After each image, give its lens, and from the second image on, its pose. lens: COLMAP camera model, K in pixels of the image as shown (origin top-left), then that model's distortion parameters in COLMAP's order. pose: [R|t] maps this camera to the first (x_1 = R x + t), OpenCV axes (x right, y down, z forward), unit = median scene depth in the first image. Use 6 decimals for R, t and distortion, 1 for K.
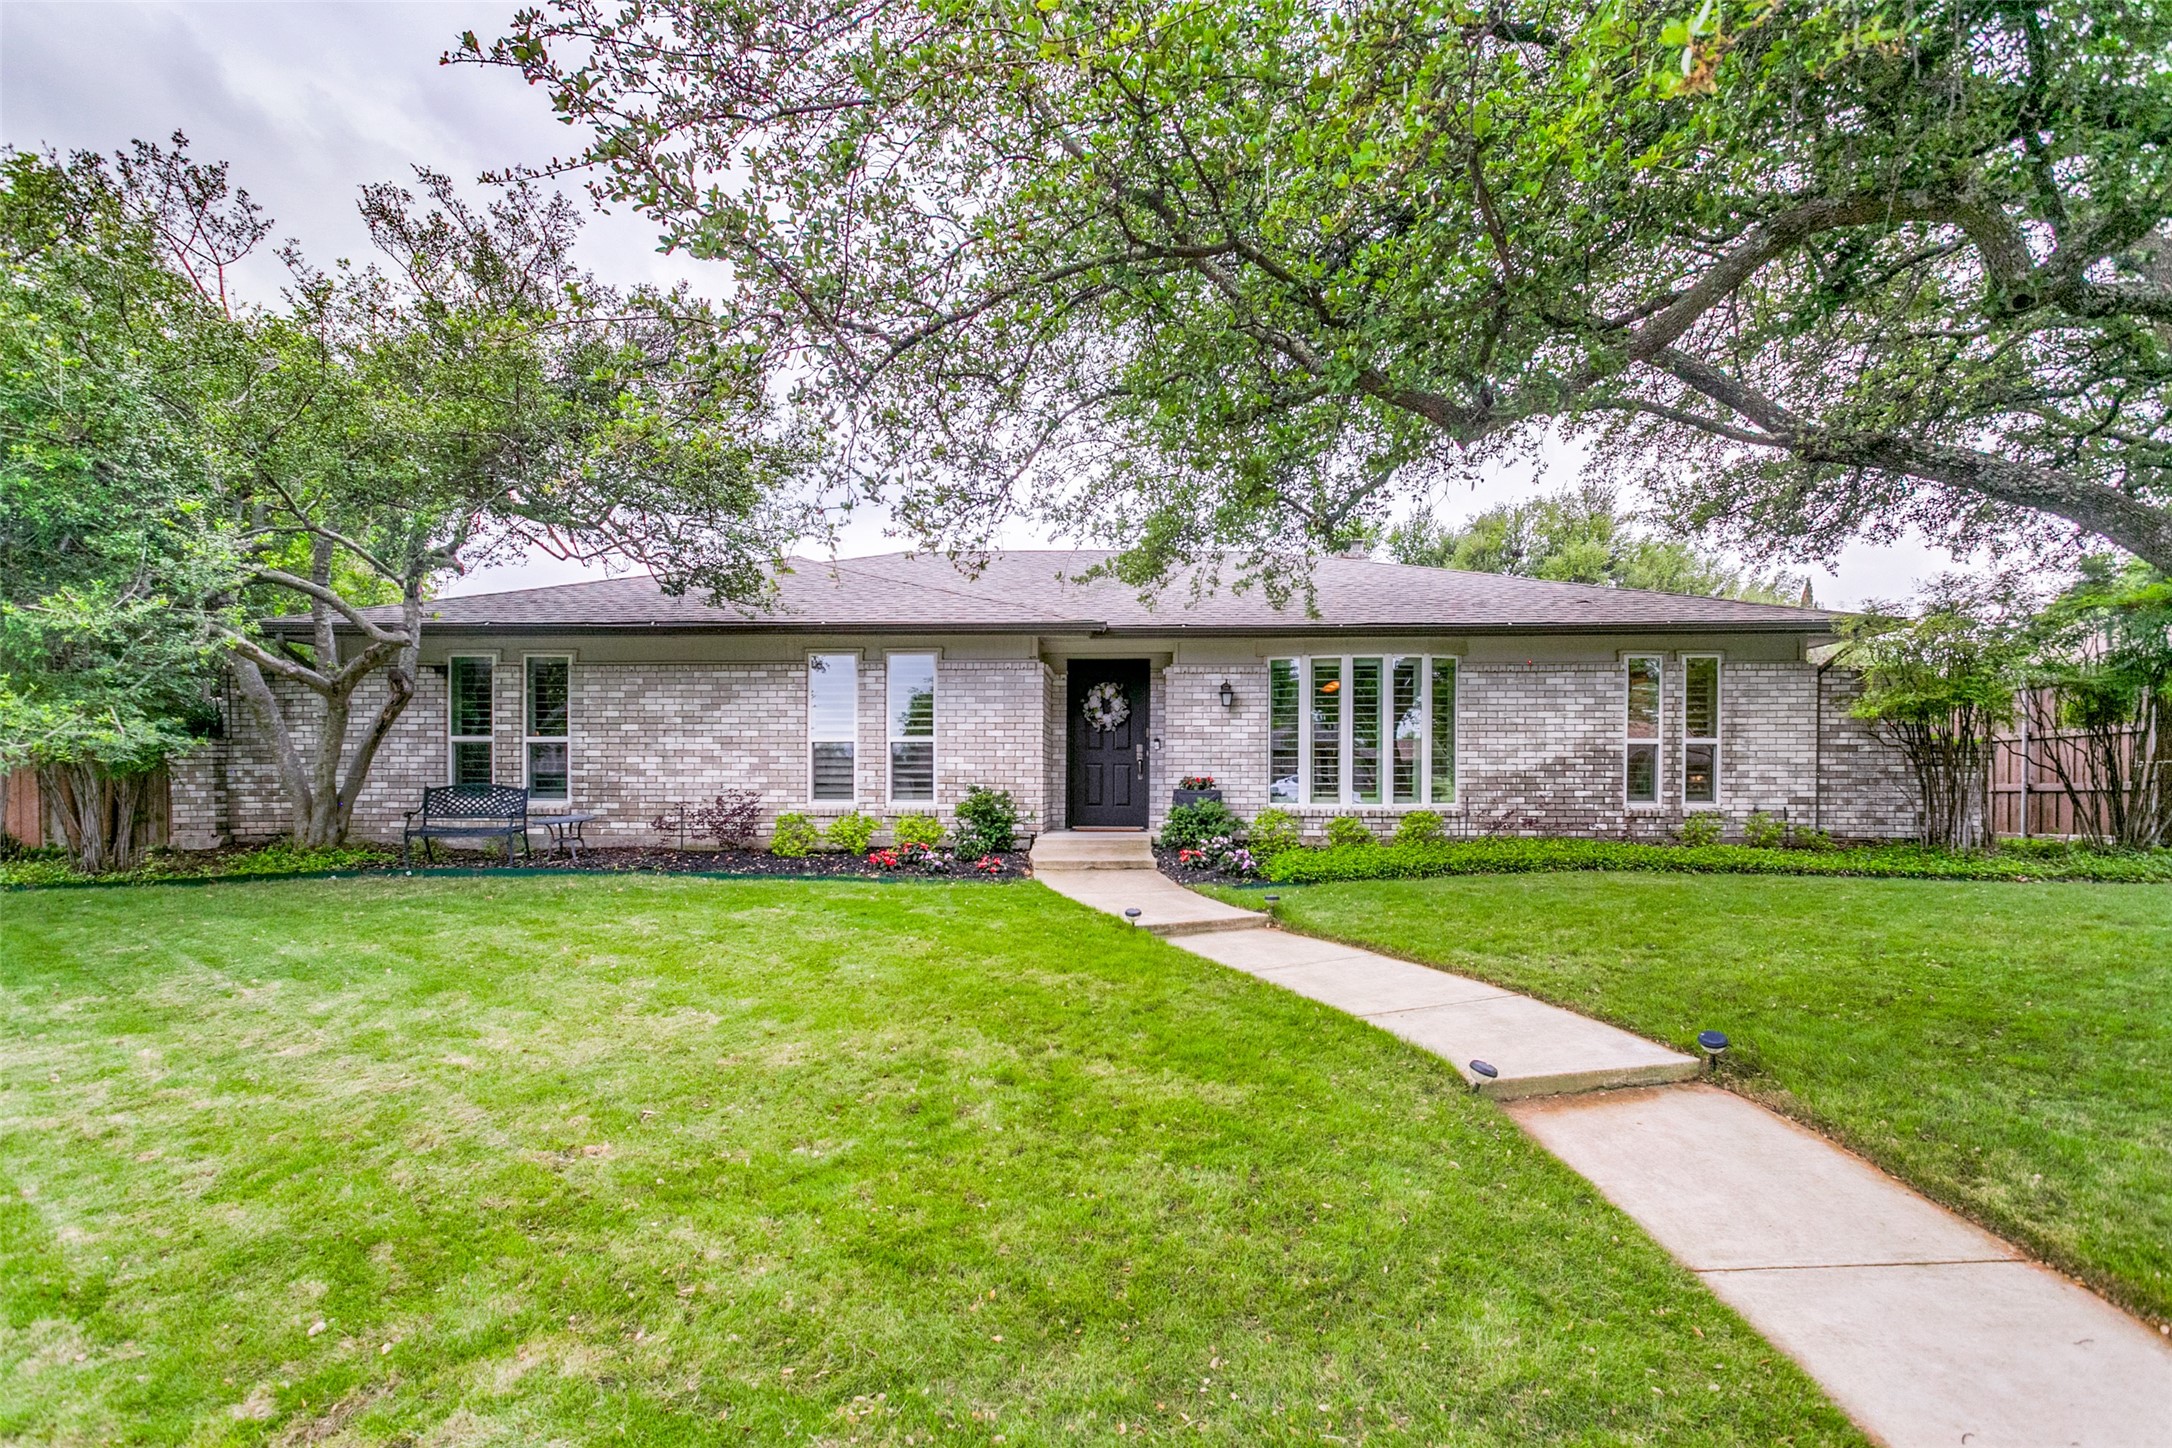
lens RADIAL K [[1098.6, 0, 1086.0], [0, 1098.6, 724.0], [0, 0, 1]] dist [0.001649, 0.000489]
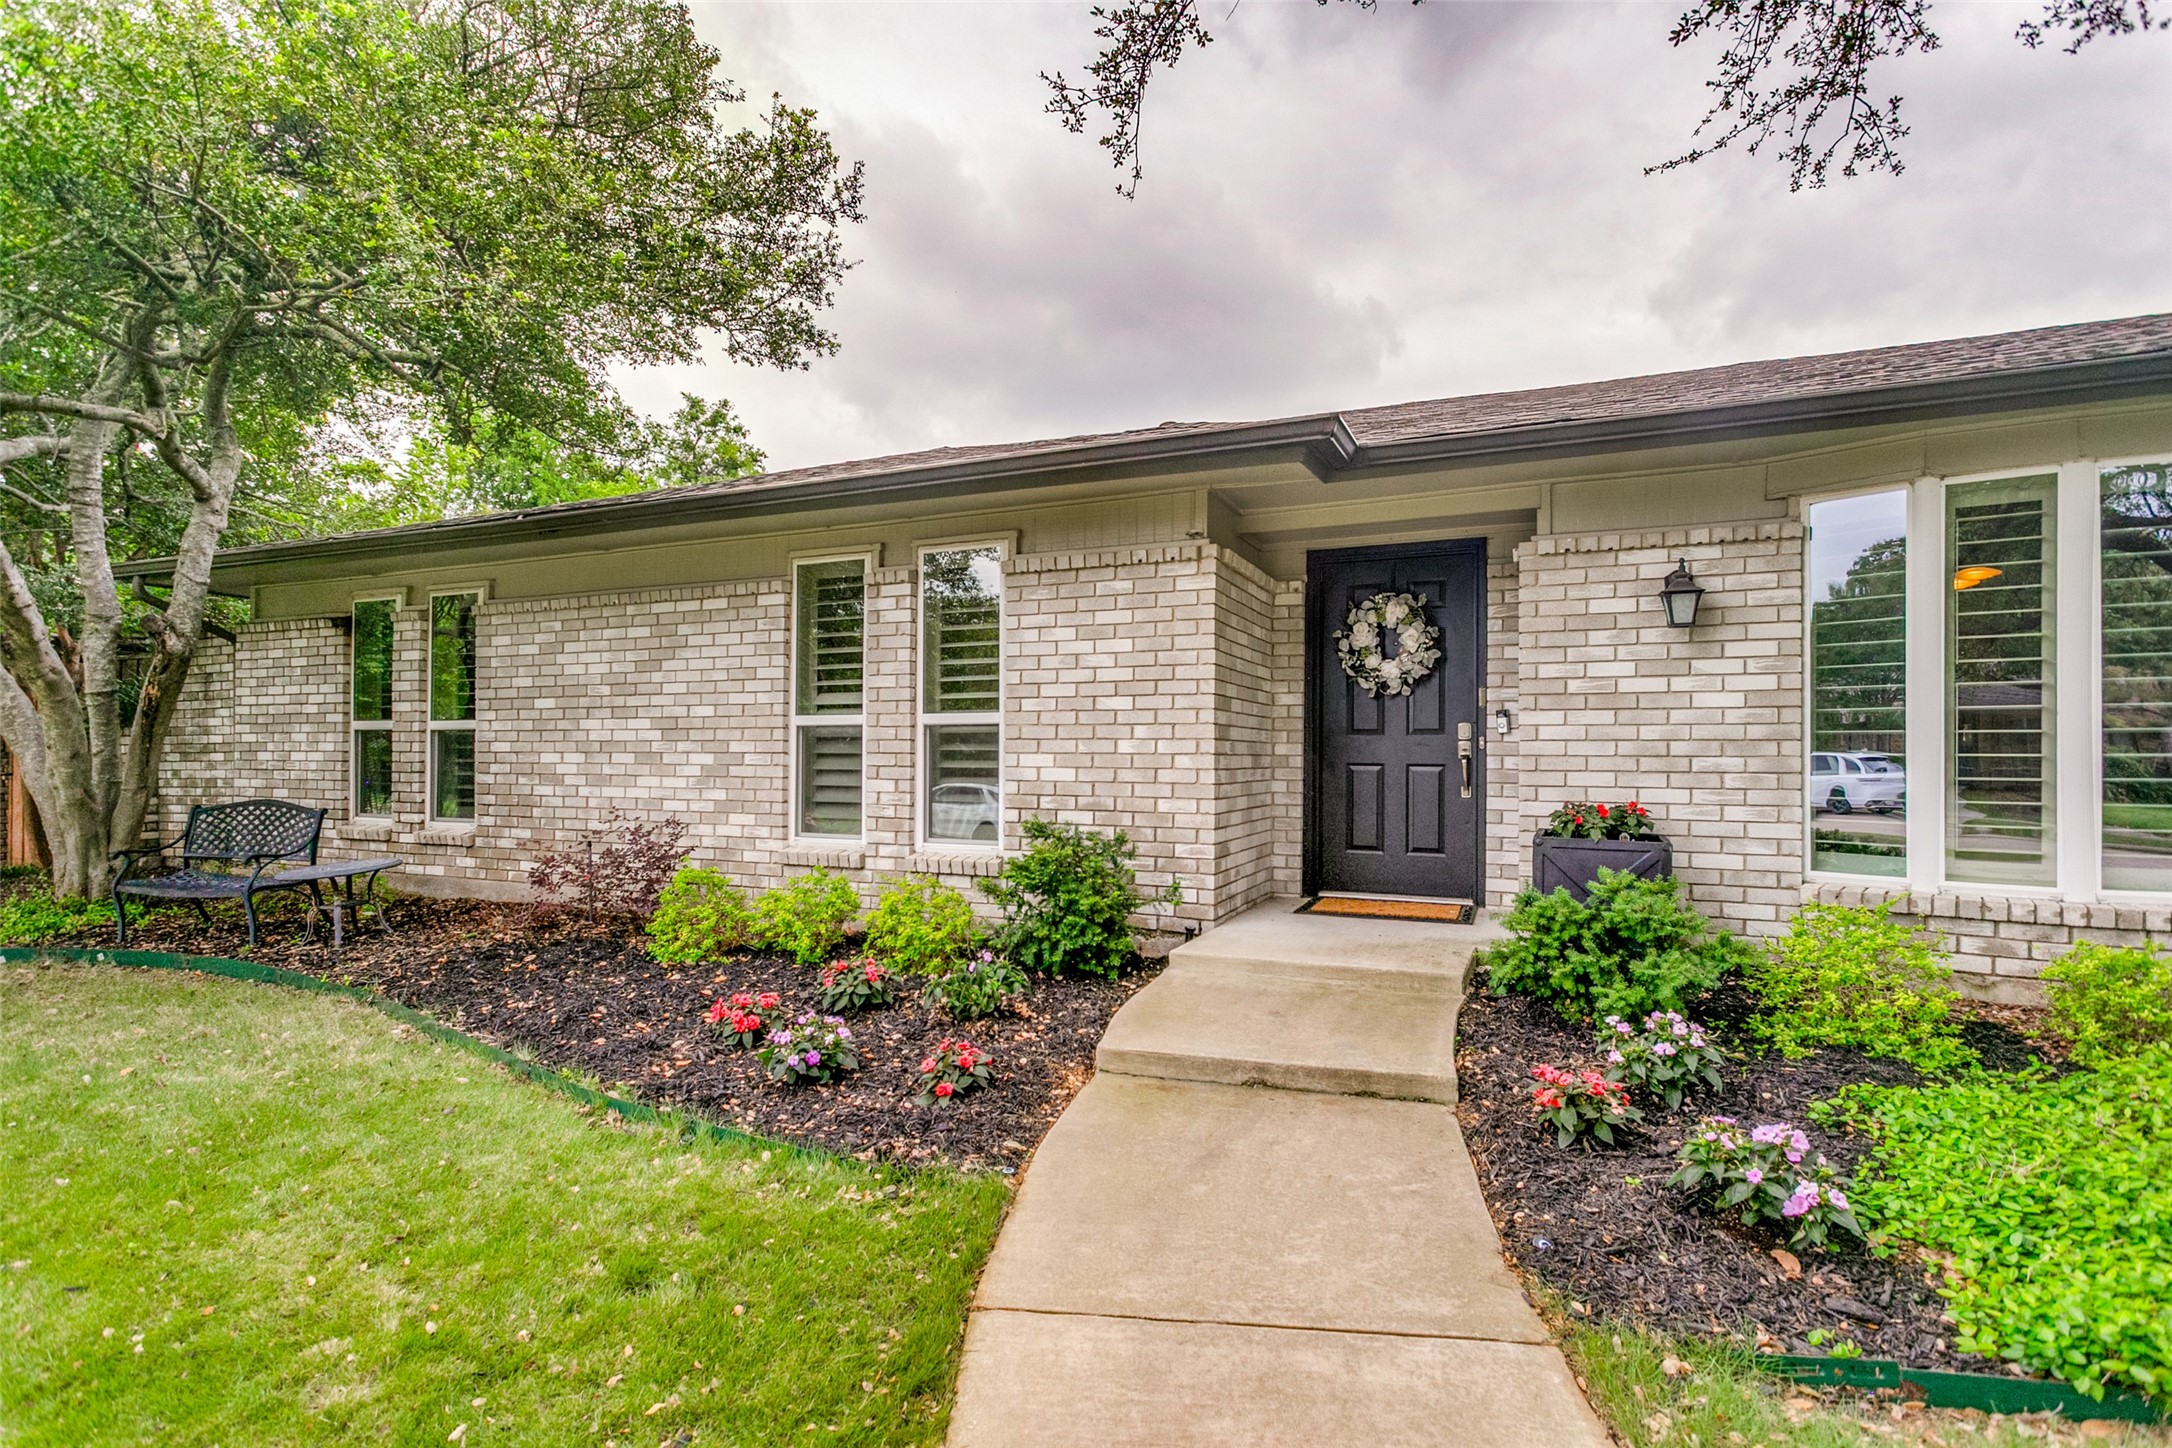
lens RADIAL K [[1001.7, 0, 1086.0], [0, 1001.7, 724.0], [0, 0, 1]] dist [0.001908, 0.000135]
pose [[0.925389, -0.009496, -0.378899, 0.066140], [0.018034, 0.999657, 0.018993, 0.008870], [0.378589, -0.024409, 0.925243, 0.589678]]
